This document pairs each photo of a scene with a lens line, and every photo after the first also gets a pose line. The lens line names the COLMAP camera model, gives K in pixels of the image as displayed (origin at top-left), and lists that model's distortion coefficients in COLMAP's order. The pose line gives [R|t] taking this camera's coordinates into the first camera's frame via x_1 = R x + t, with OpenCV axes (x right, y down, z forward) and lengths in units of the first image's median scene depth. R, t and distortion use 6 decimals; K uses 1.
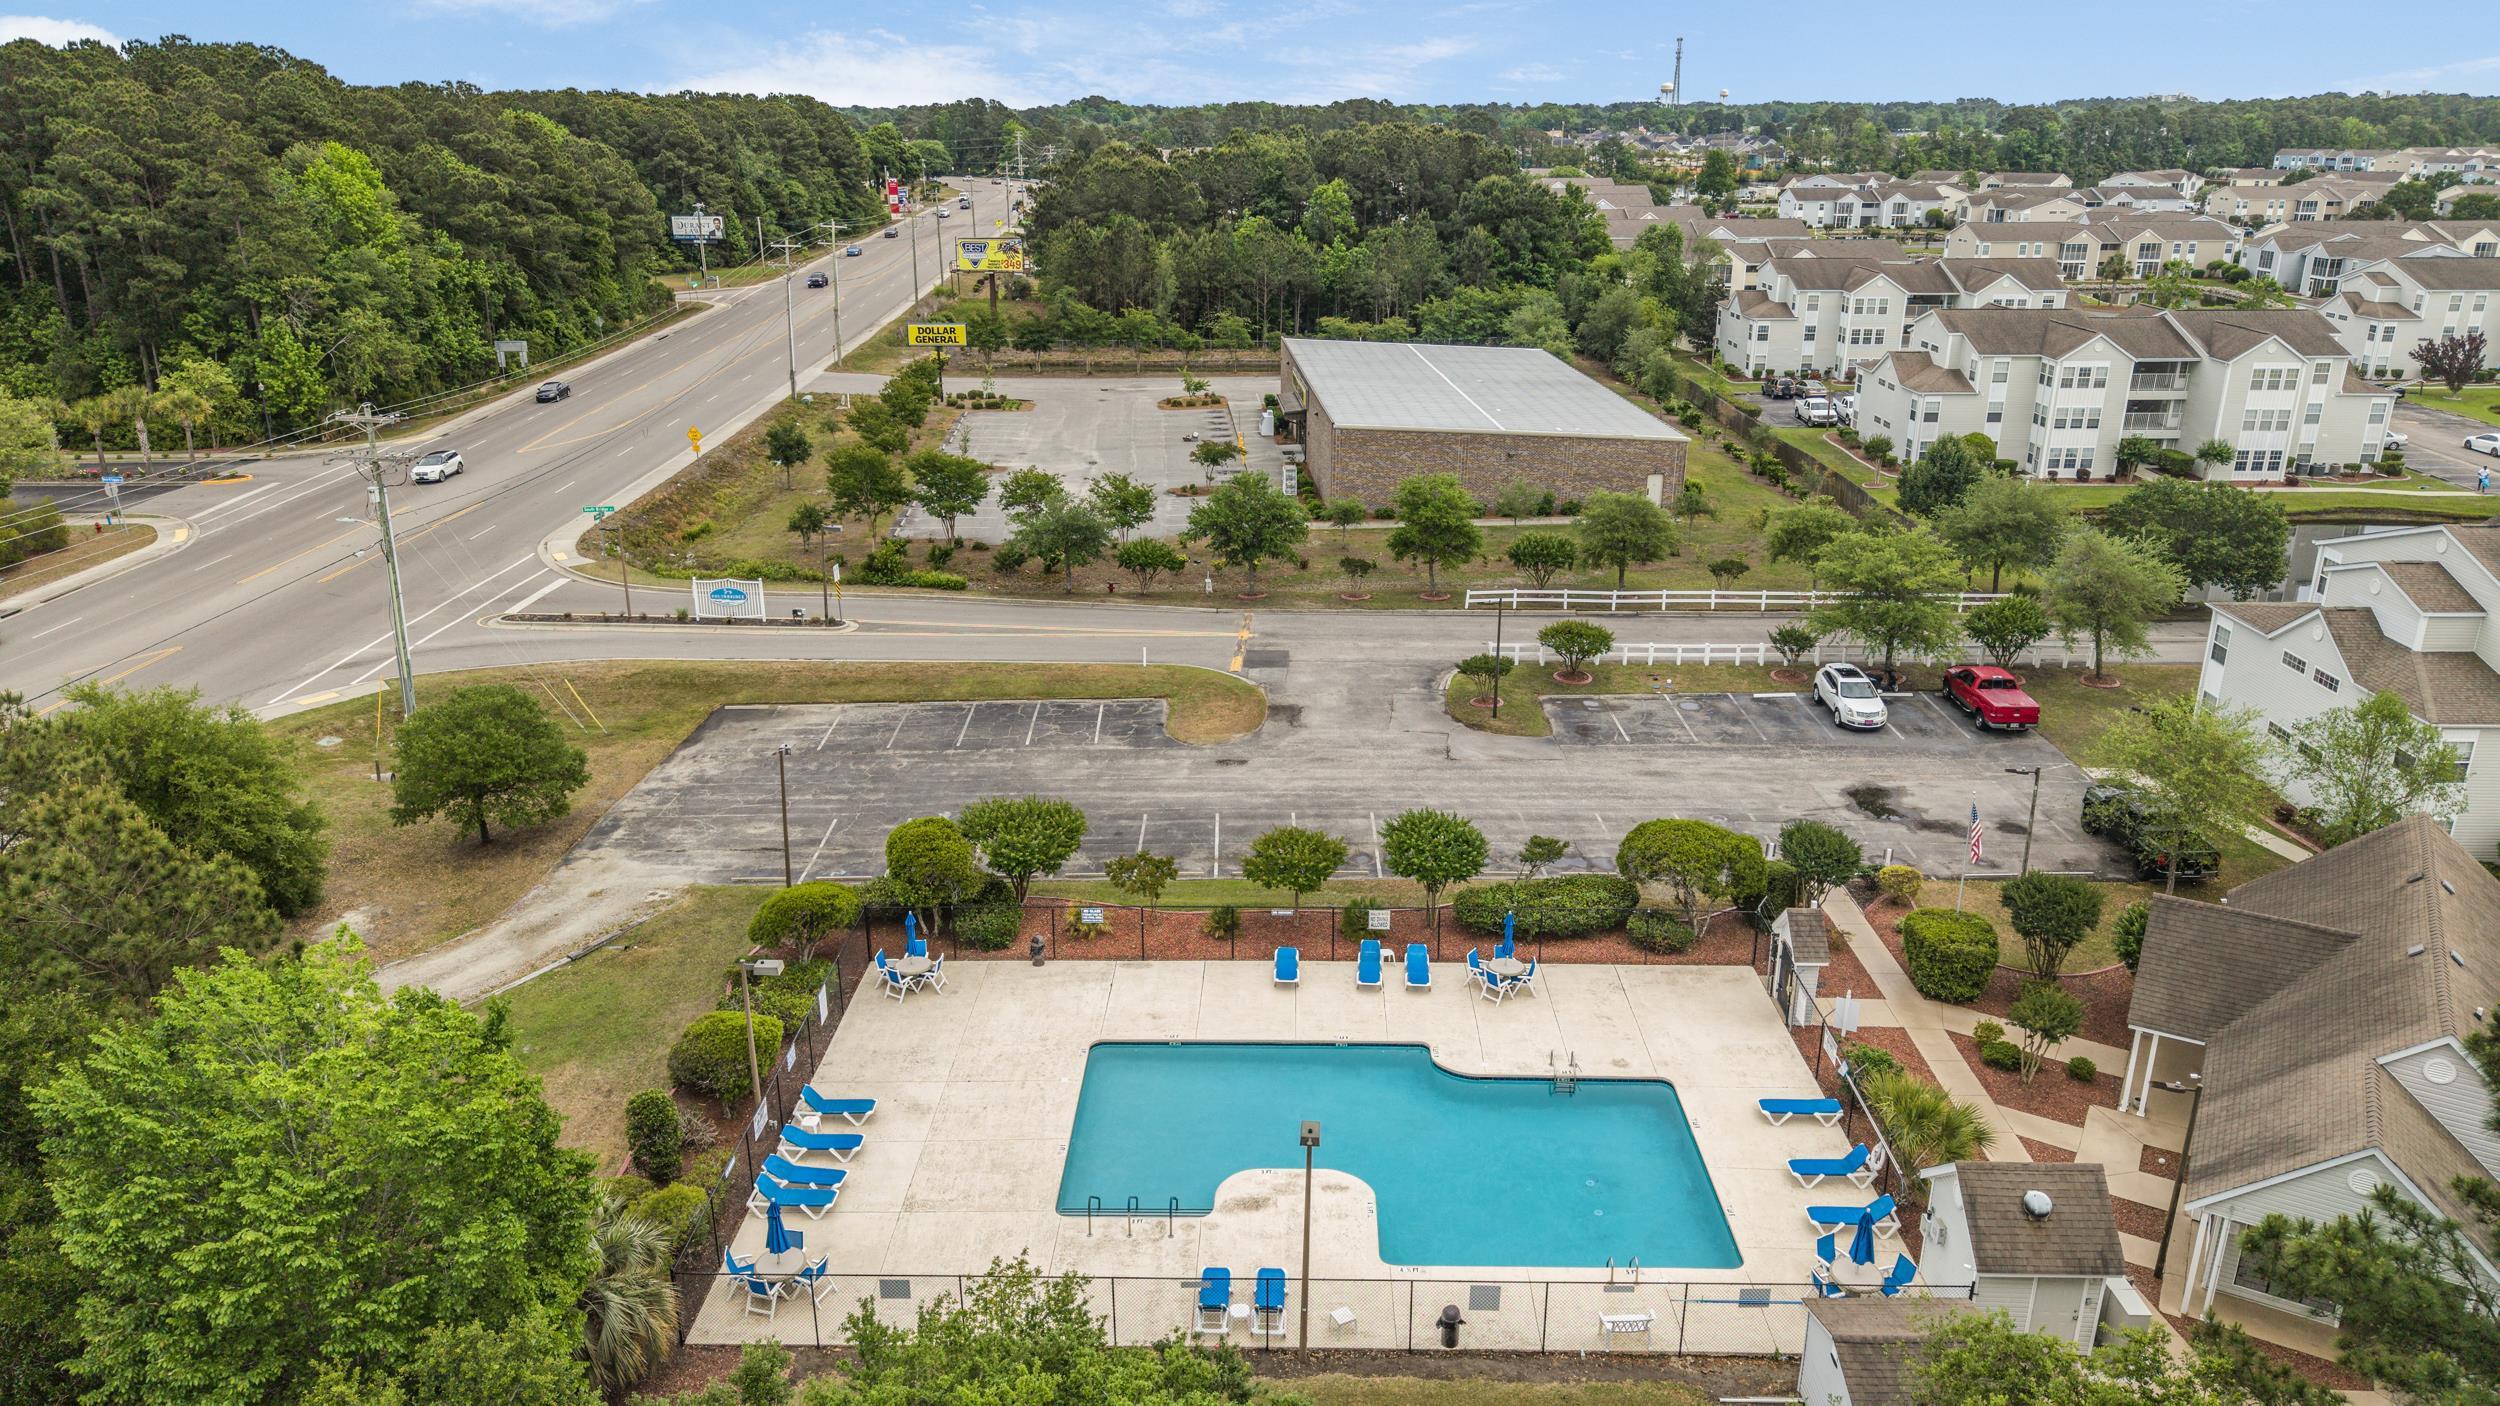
lens RADIAL K [[1653.1, 0, 1250.0], [0, 1653.1, 703.0], [0, 0, 1]] dist [0.004034, -0.000548]
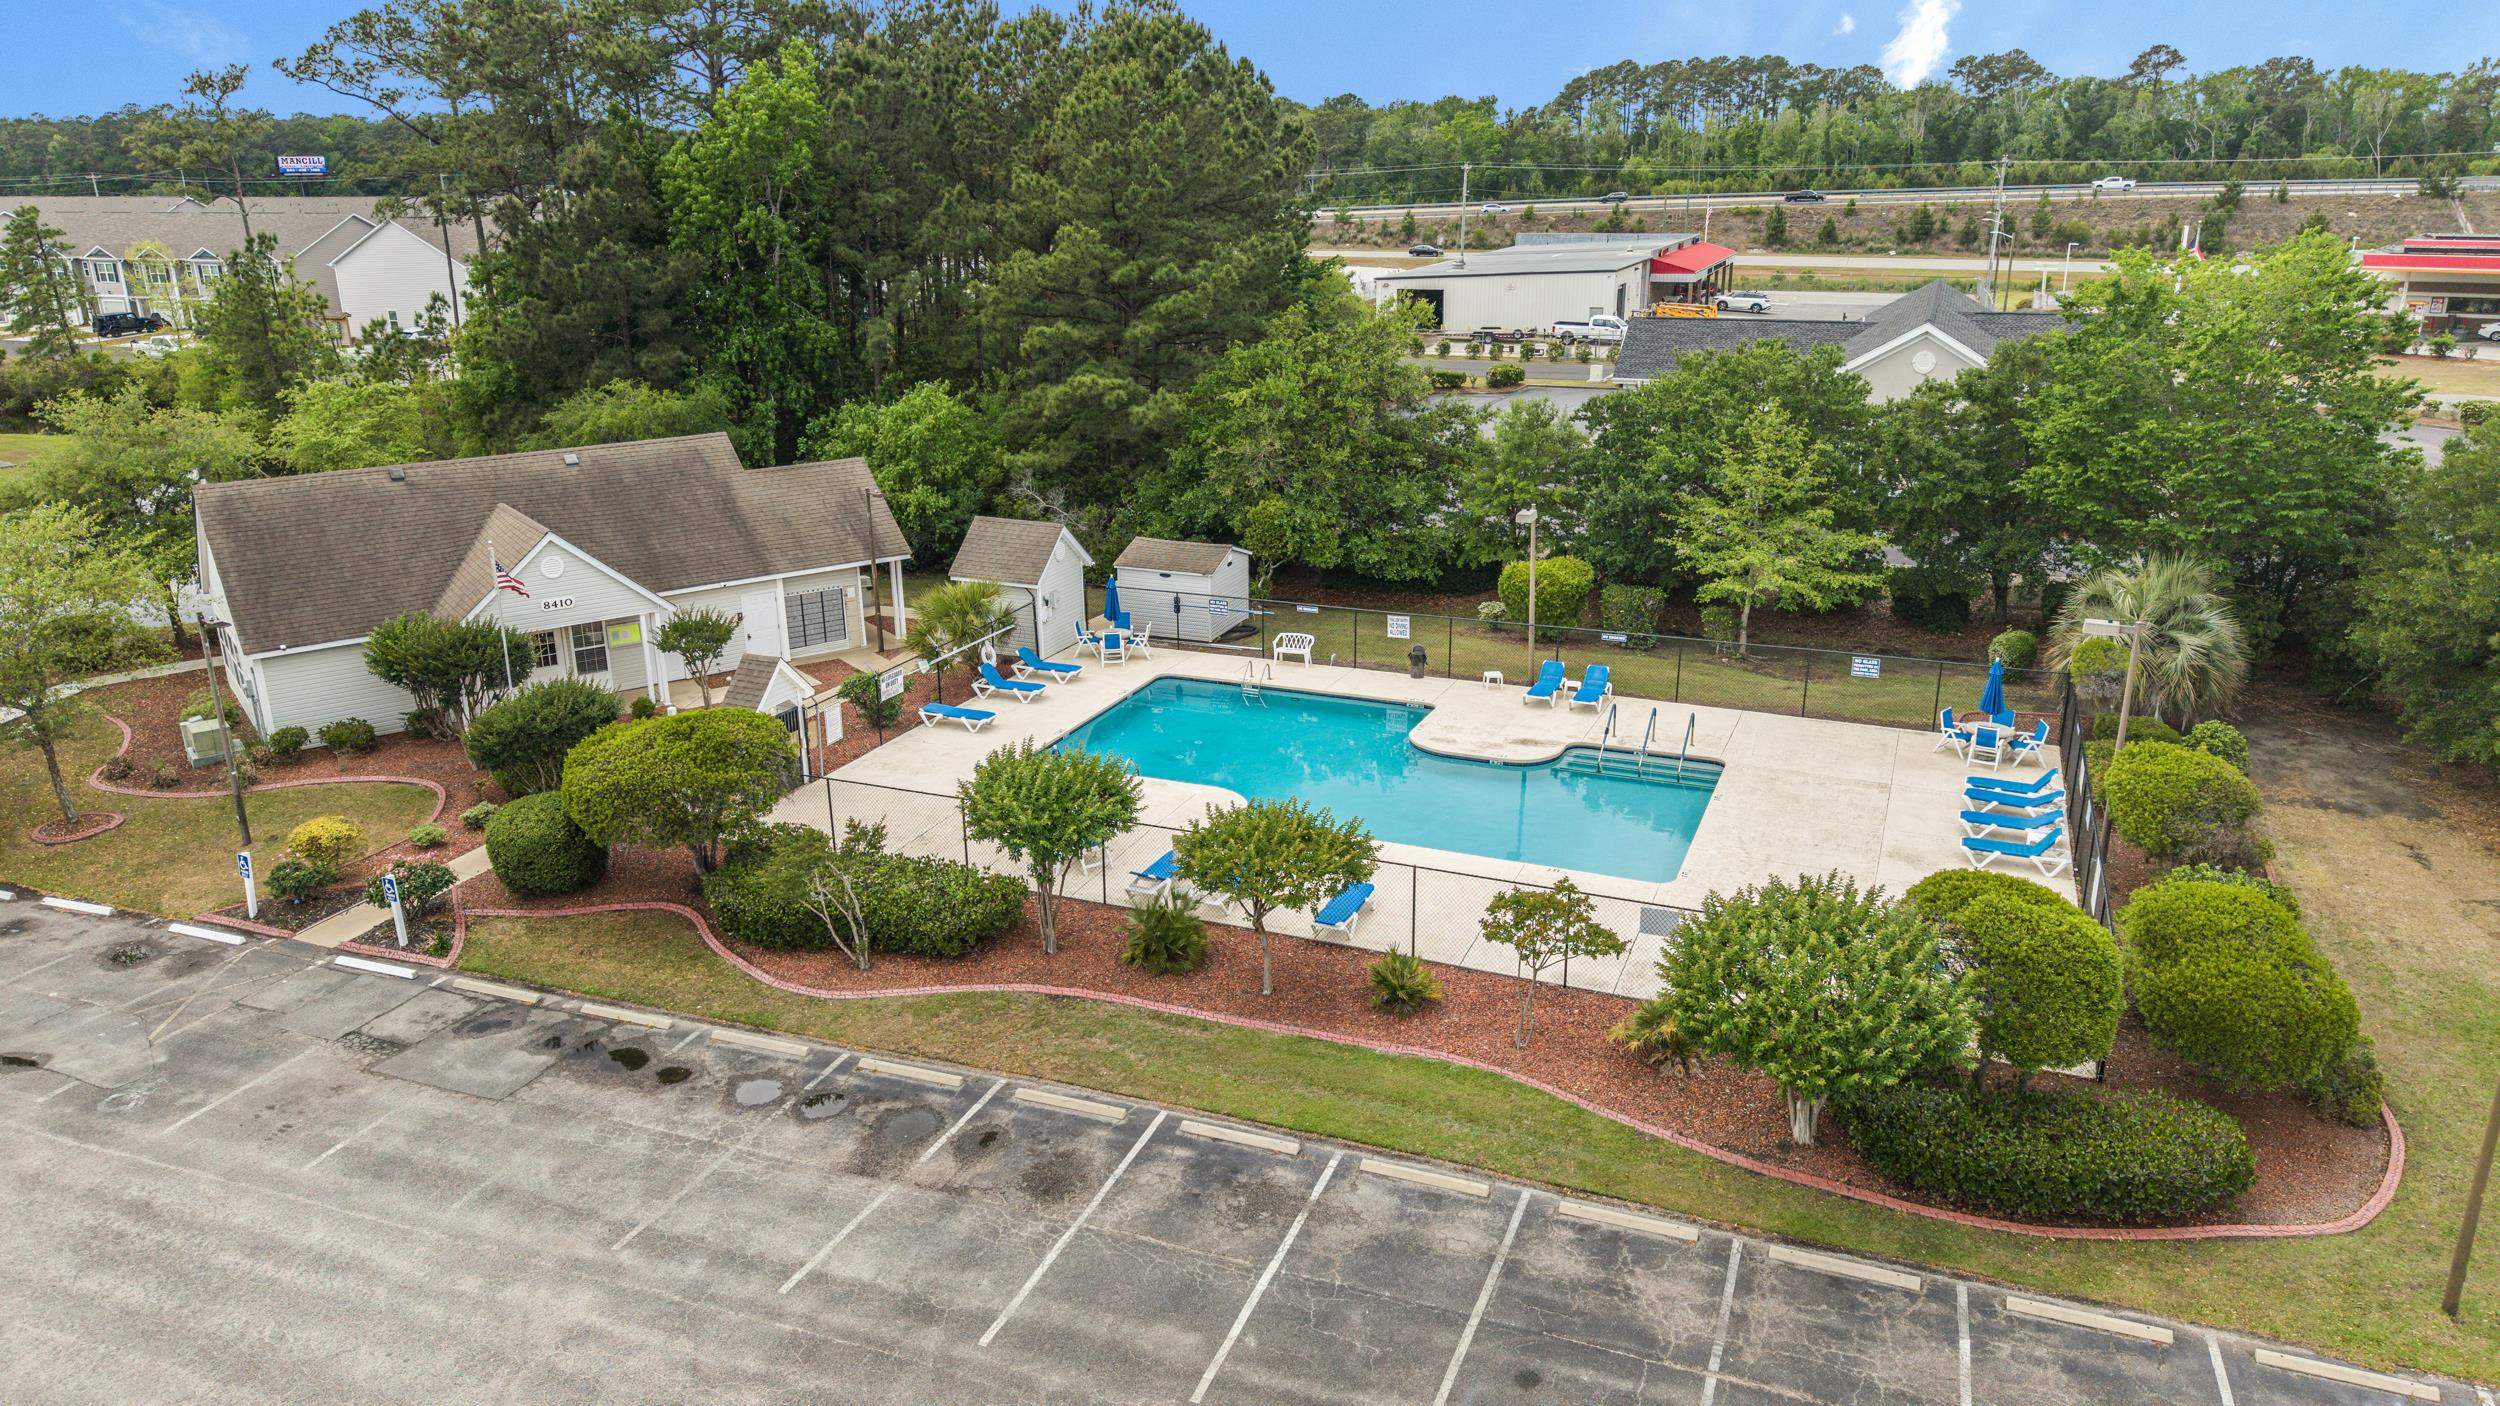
lens RADIAL K [[1653.1, 0, 1250.0], [0, 1653.1, 703.0], [0, 0, 1]] dist [0.004034, -0.000548]
pose [[-0.934509, -0.096955, 0.342480, -0.166247], [0.134199, 0.795206, 0.591302, -0.310615], [-0.329672, 0.598538, -0.730116, 1.596513]]
